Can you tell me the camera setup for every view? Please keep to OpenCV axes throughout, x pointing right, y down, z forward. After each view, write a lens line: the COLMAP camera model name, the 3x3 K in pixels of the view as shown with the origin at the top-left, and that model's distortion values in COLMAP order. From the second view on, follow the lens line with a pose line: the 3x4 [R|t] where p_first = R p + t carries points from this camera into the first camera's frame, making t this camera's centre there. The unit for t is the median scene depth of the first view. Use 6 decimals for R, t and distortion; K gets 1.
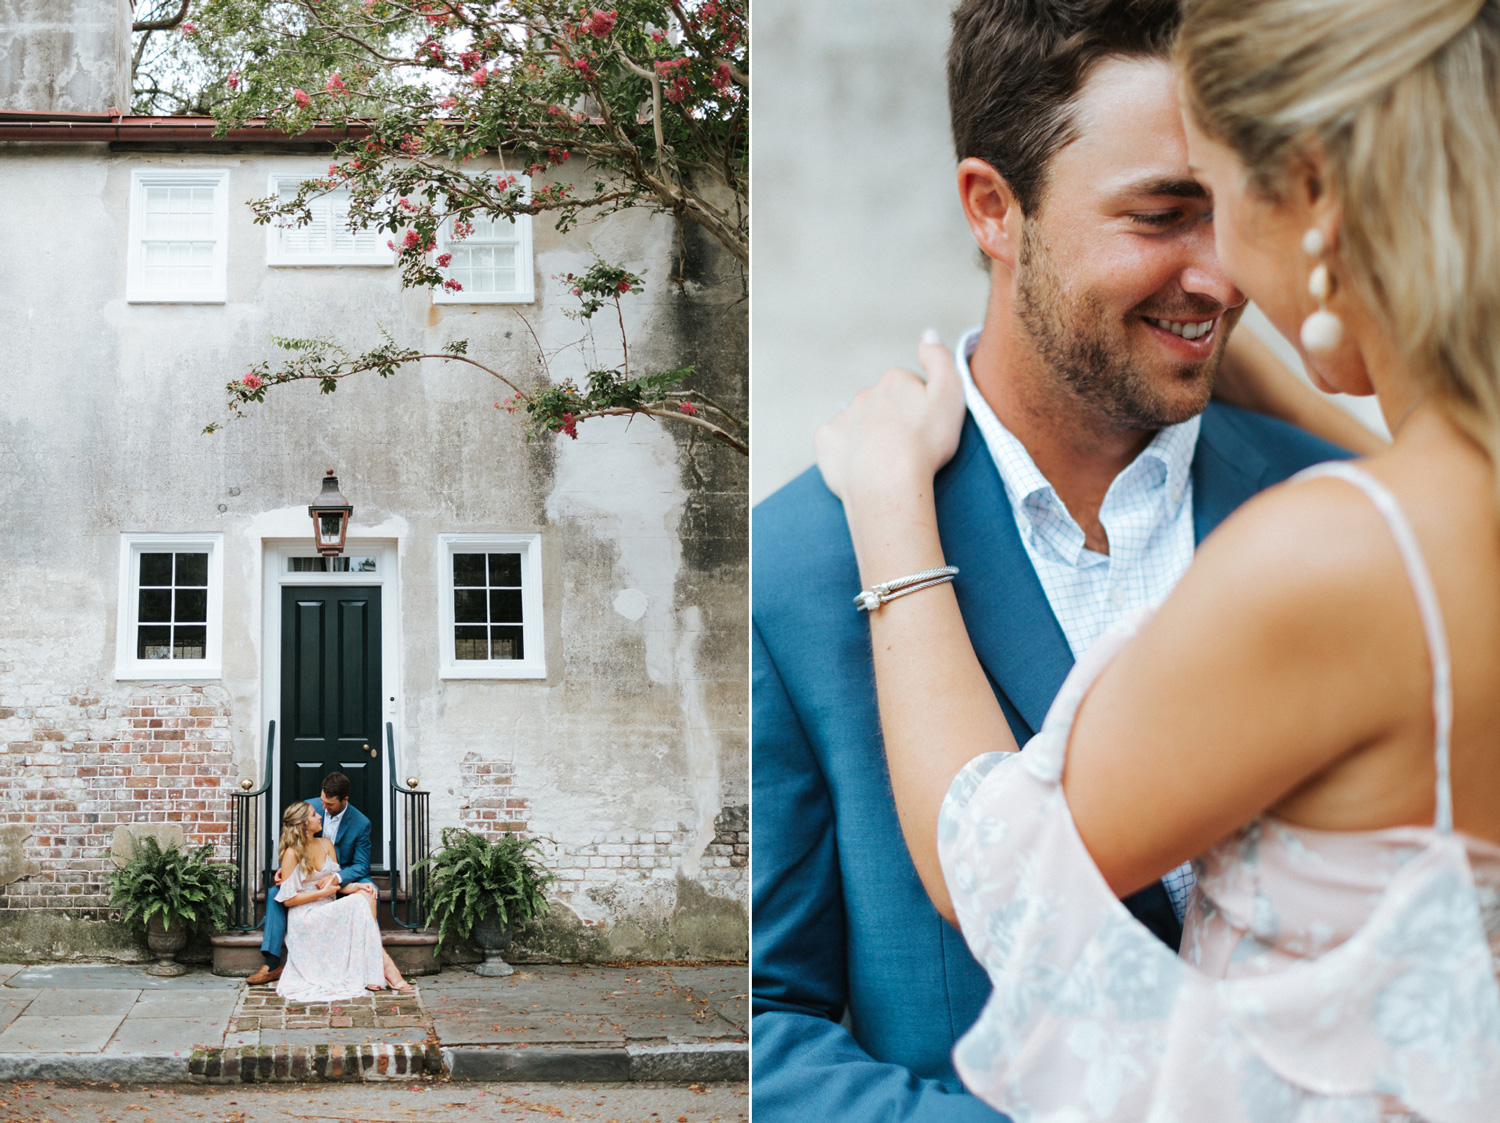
lens RADIAL K [[2767.8, 0, 750.7], [0, 2767.8, 568.4], [0, 0, 1]] dist [0.001908, 0.000000]
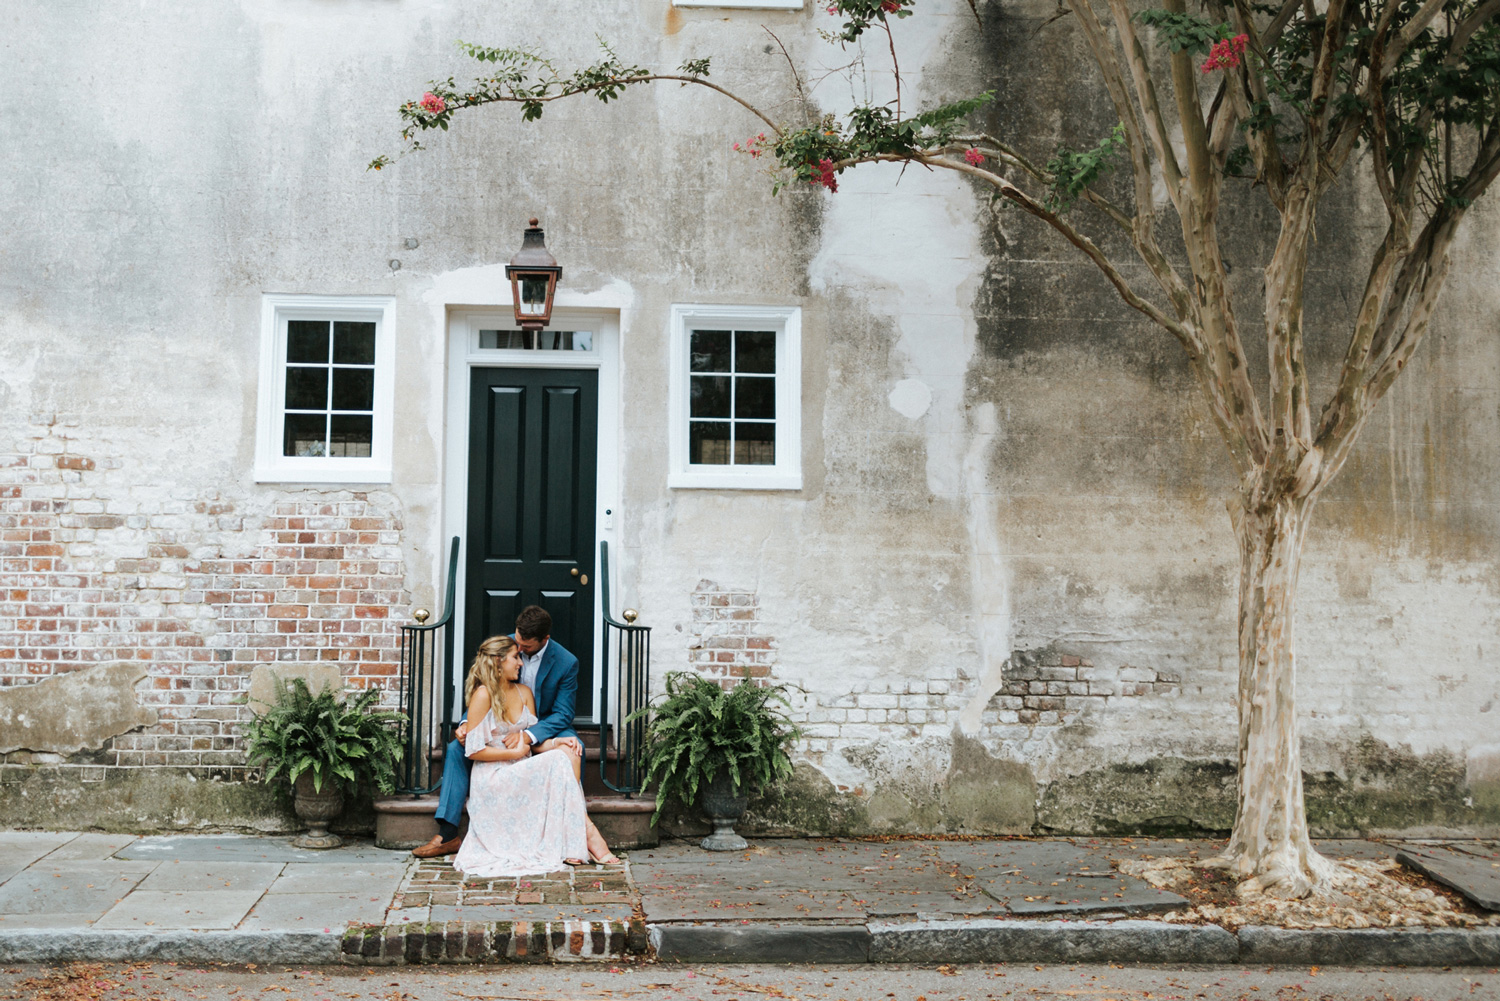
lens RADIAL K [[1739.8, 0, 746.2], [0, 1739.8, 488.4], [0, 0, 1]] dist [0.006029, 0.000000]
pose [[0.998028, 0.016826, 0.060481, -0.119827], [-0.020662, 0.997777, 0.063361, 0.007917], [-0.059280, -0.064486, 0.996156, 0.498205]]
